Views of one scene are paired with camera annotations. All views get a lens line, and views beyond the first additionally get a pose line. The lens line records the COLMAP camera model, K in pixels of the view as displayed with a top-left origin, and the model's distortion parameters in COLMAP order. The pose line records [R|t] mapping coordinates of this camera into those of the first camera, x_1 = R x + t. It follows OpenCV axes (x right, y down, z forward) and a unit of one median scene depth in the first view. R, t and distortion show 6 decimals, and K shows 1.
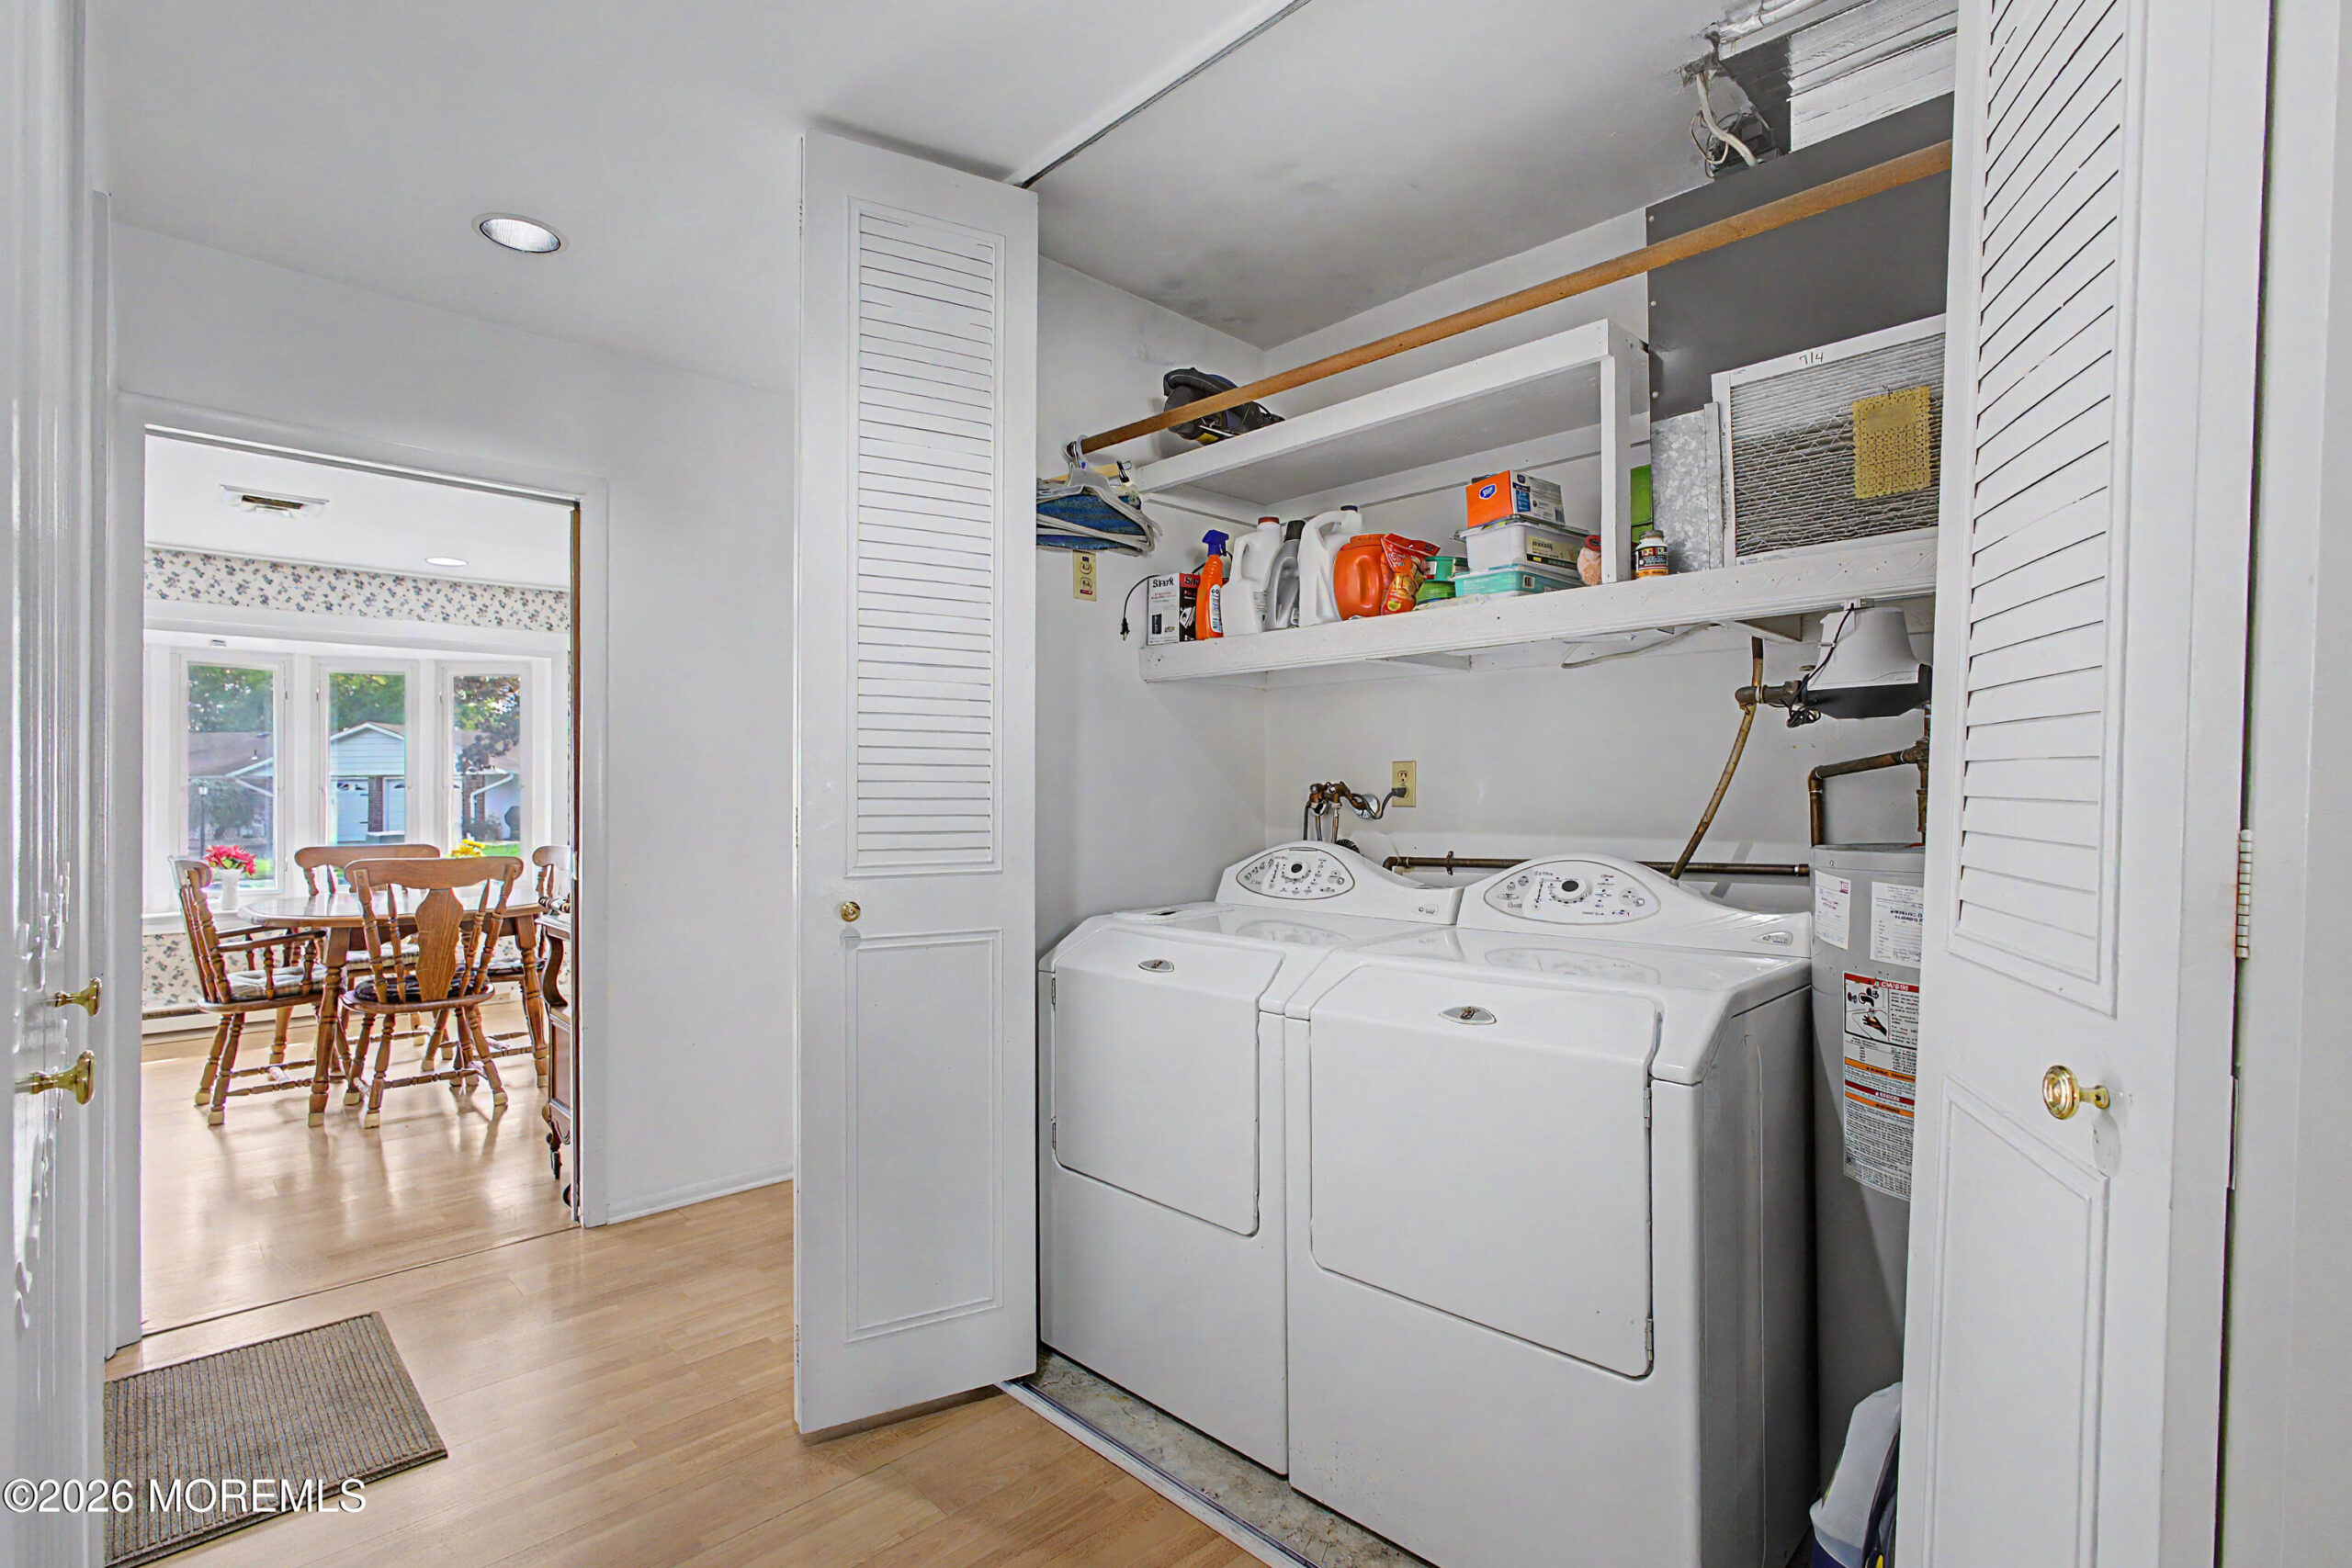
lens RADIAL K [[1091.1, 0, 1176.0], [0, 1091.1, 784.0], [0, 0, 1]] dist [0.001399, 0.000481]
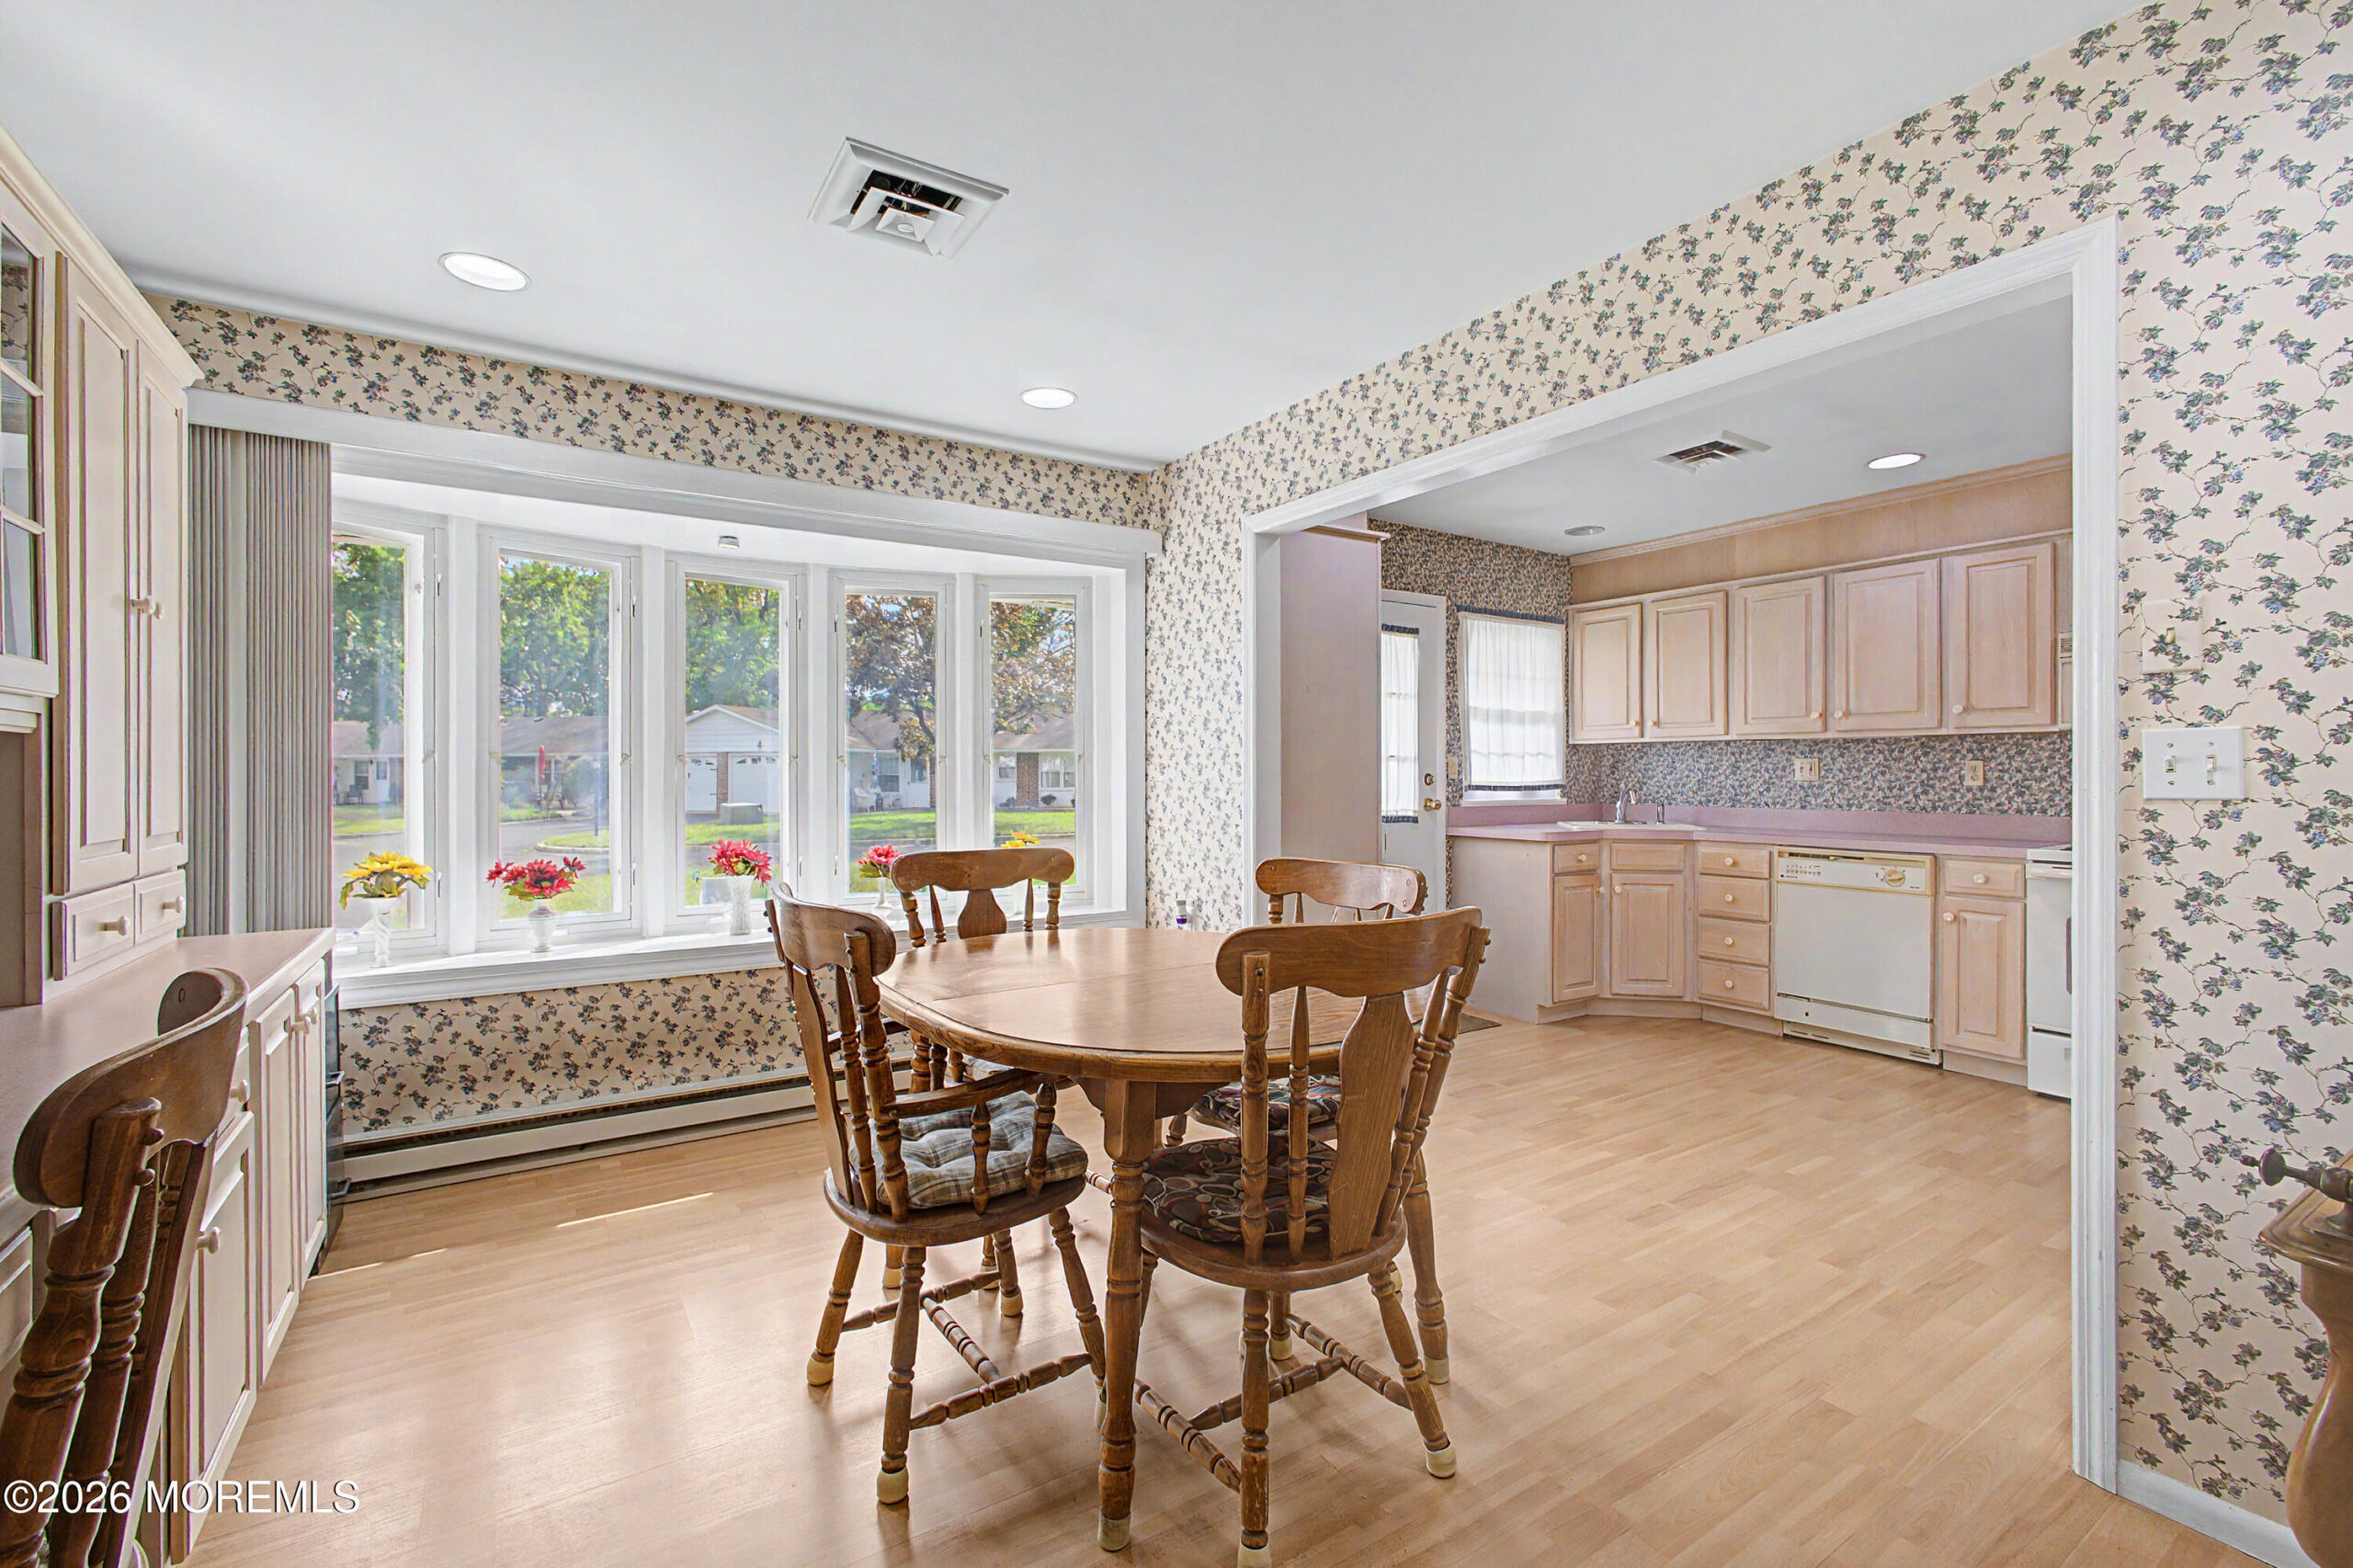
lens RADIAL K [[1033.9, 0, 1180.9], [0, 1033.9, 774.1], [0, 0, 1]] dist [-0.027704, 0.016135]
pose [[0.981133, 0.003303, -0.193306, -0.630997], [-0.001551, 0.999956, 0.009211, 0.011507], [0.193328, -0.008737, 0.981095, 0.566496]]
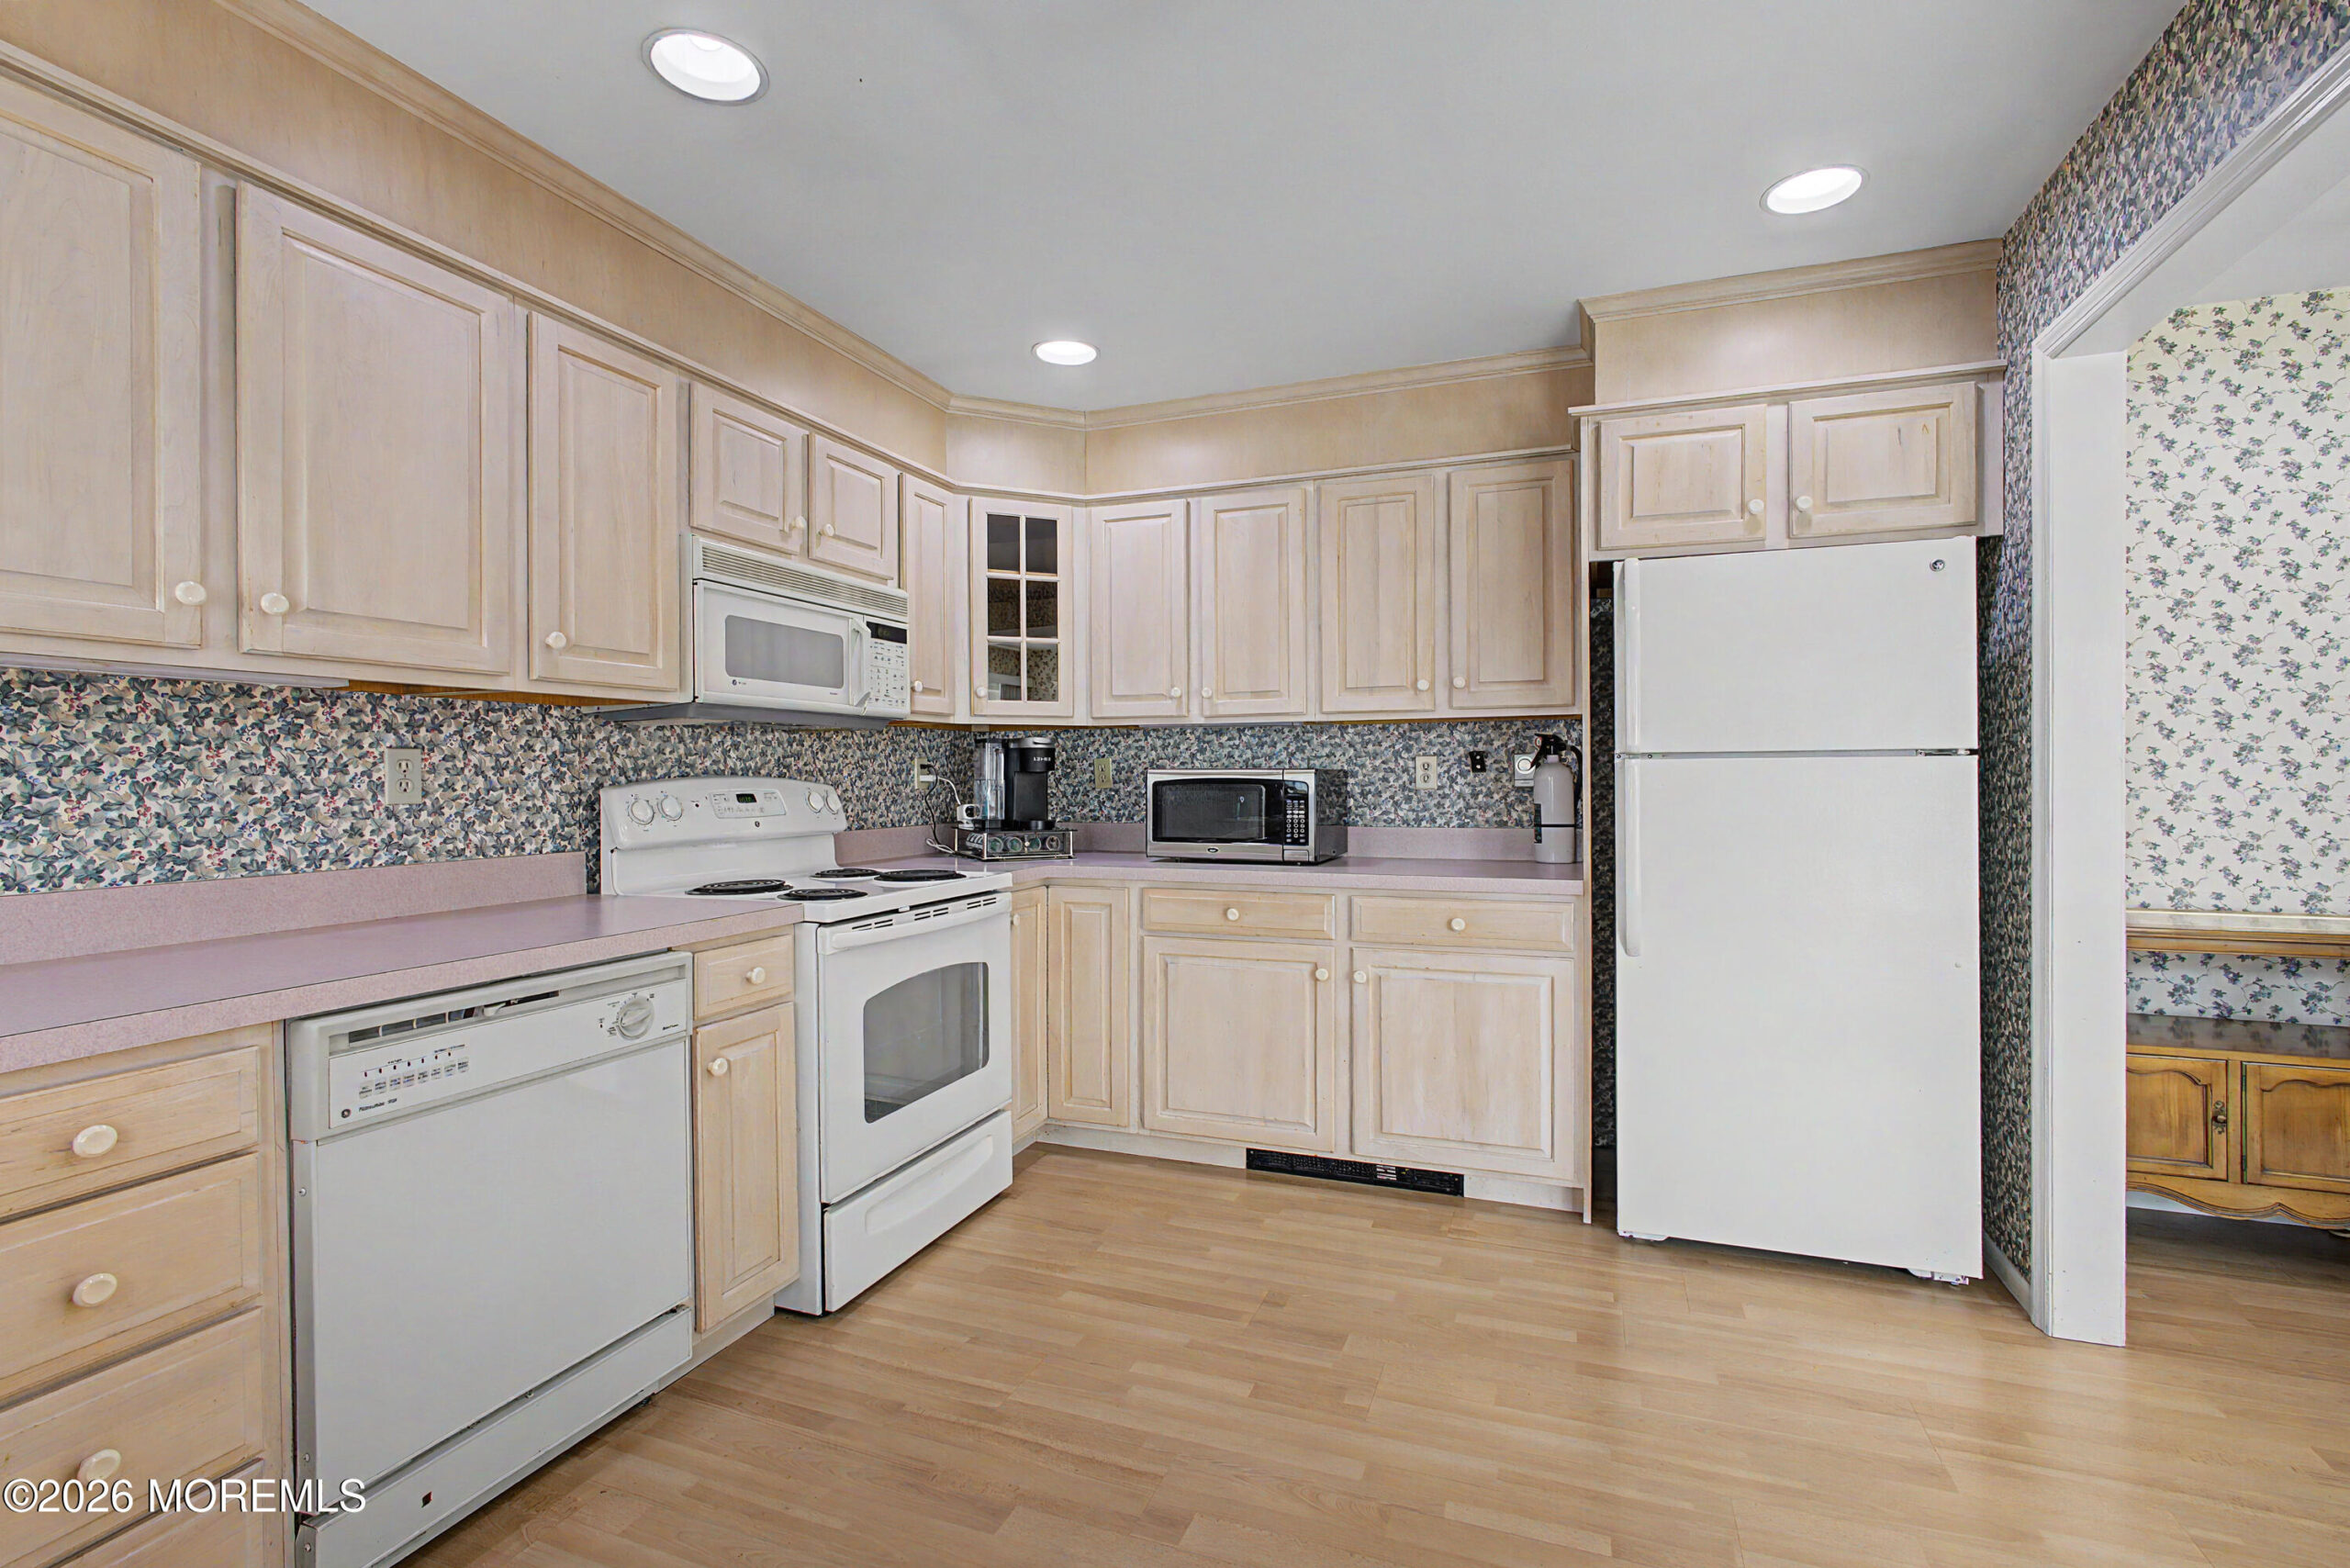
lens RADIAL K [[1024.0, 0, 1214.5], [0, 1024.0, 780.0], [0, 0, 1]] dist [-0.005673, -0.000034]
pose [[-0.426911, -0.000094, 0.904294, -0.634232], [-0.000685, 1.000000, -0.000219, 0.020242], [-0.904293, -0.000713, -0.426911, 1.620951]]
